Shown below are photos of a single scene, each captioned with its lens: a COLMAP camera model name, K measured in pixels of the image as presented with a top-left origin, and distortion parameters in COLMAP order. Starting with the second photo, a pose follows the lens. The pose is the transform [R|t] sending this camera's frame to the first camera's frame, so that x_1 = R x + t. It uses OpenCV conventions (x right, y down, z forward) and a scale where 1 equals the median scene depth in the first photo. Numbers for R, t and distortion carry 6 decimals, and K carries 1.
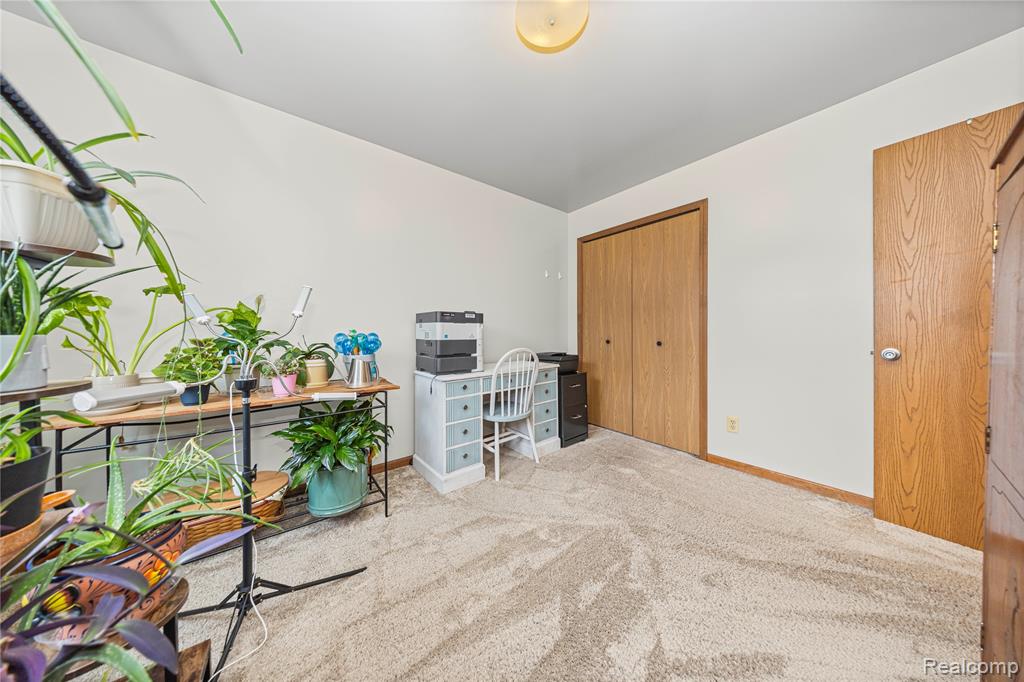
lens RADIAL K [[299.9, 0, 517.6], [0, 299.9, 333.6], [0, 0, 1]] dist [-0.001510, -0.000088]
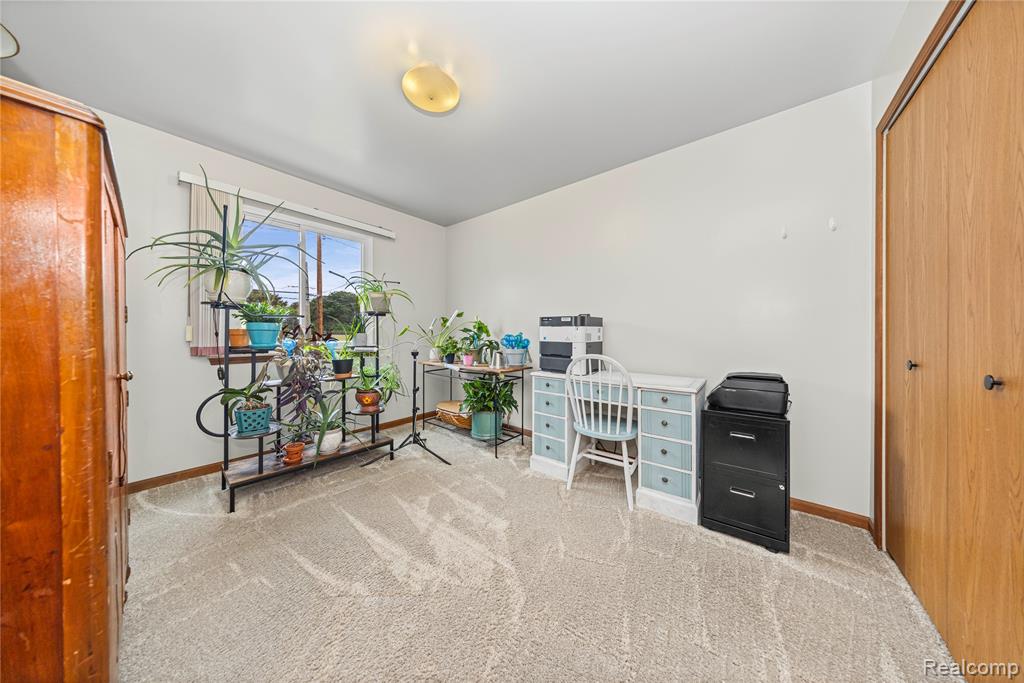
lens RADIAL K [[299.9, 0, 517.6], [0, 299.9, 334.1], [0, 0, 1]] dist [-0.001510, -0.000088]
pose [[0.216217, 0.004944, -0.976333, 0.815423], [-0.017421, 0.999848, 0.001205, -0.006180], [0.976190, 0.016749, 0.216270, 0.605391]]
